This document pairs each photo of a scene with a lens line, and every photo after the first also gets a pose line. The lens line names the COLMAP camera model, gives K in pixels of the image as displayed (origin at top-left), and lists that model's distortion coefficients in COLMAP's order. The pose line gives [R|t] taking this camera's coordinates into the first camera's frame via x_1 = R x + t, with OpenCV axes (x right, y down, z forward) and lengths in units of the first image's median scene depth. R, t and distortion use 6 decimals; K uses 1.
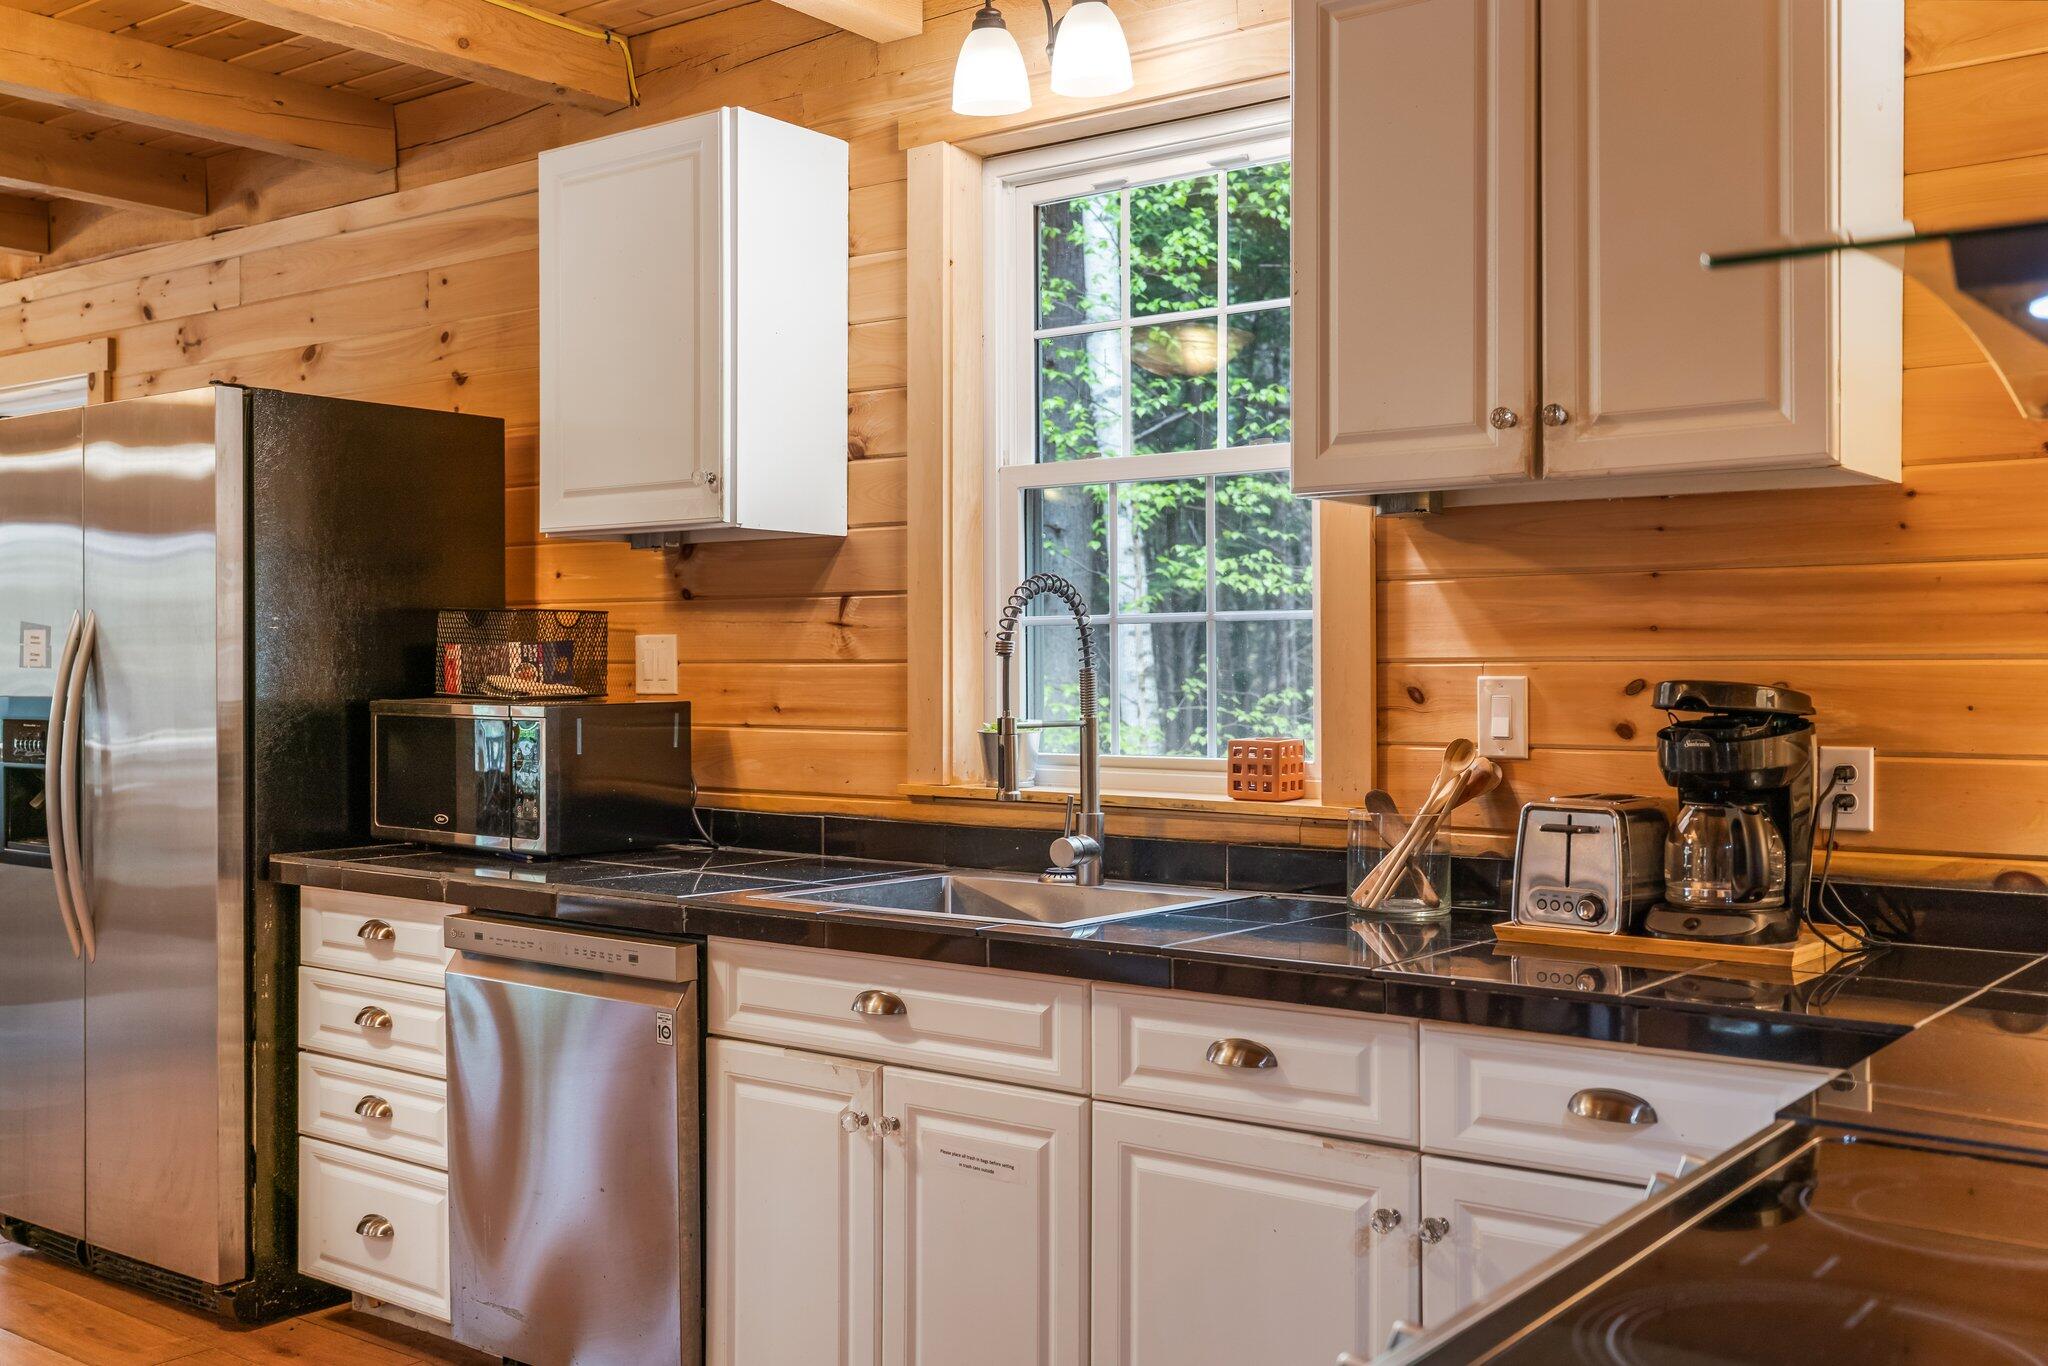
lens RADIAL K [[2012.8, 0, 1021.3], [0, 2012.8, 686.6], [0, 0, 1]] dist [0.009394, 0.000000]
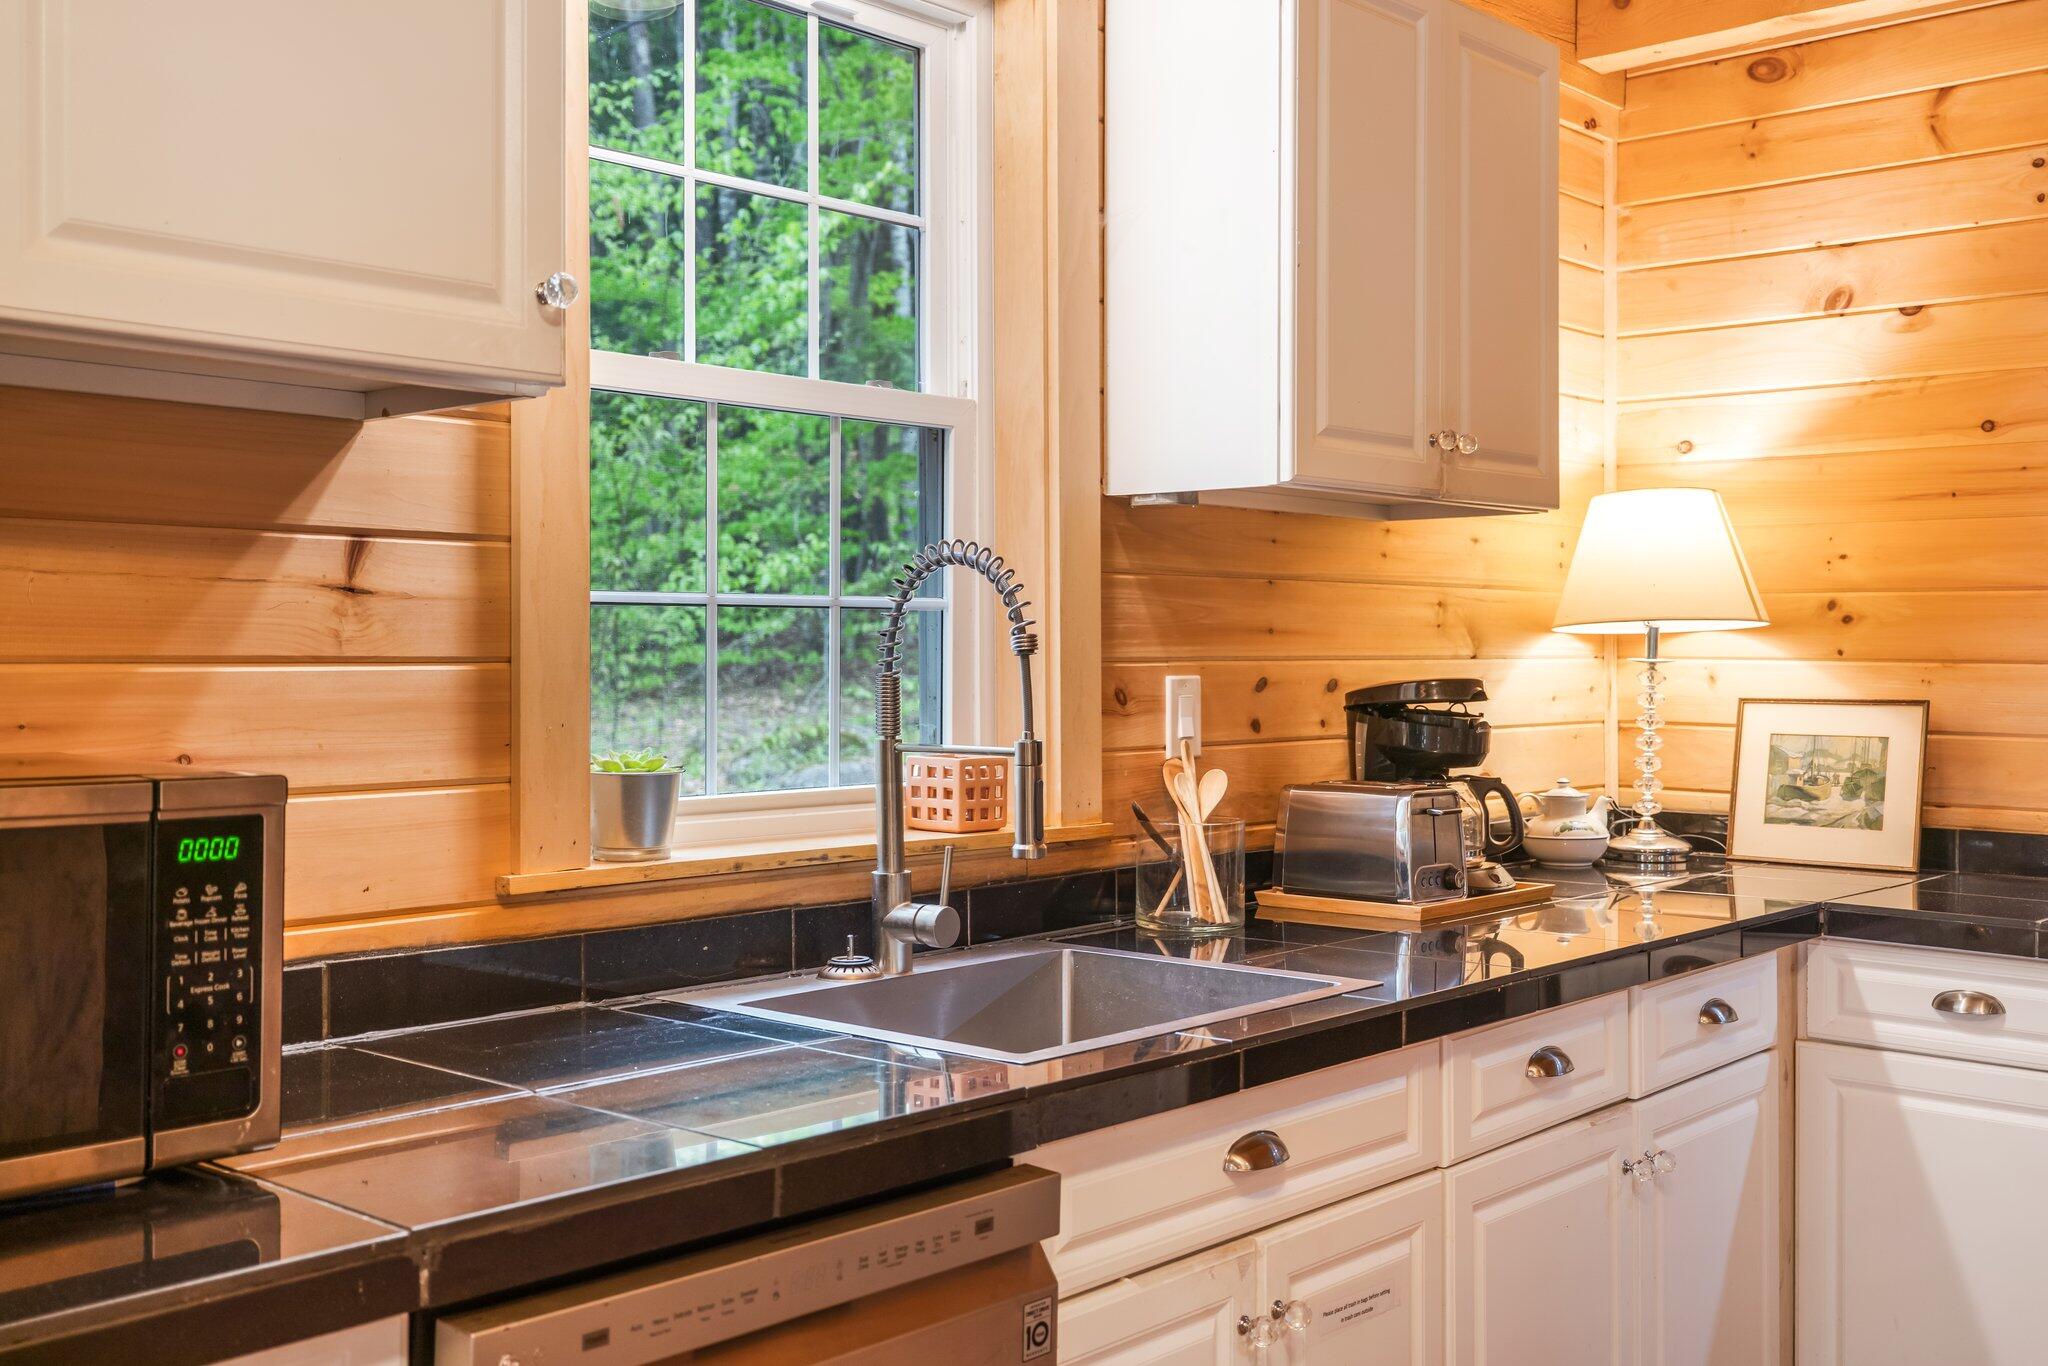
lens RADIAL K [[2012.8, 0, 1022.4], [0, 2012.8, 667.3], [0, 0, 1]] dist [0.009394, 0.000000]
pose [[0.079522, -0.005569, 0.996818, -0.748555], [0.008812, 0.999949, 0.004883, -0.014870], [-0.996794, 0.008396, 0.079567, 0.986461]]
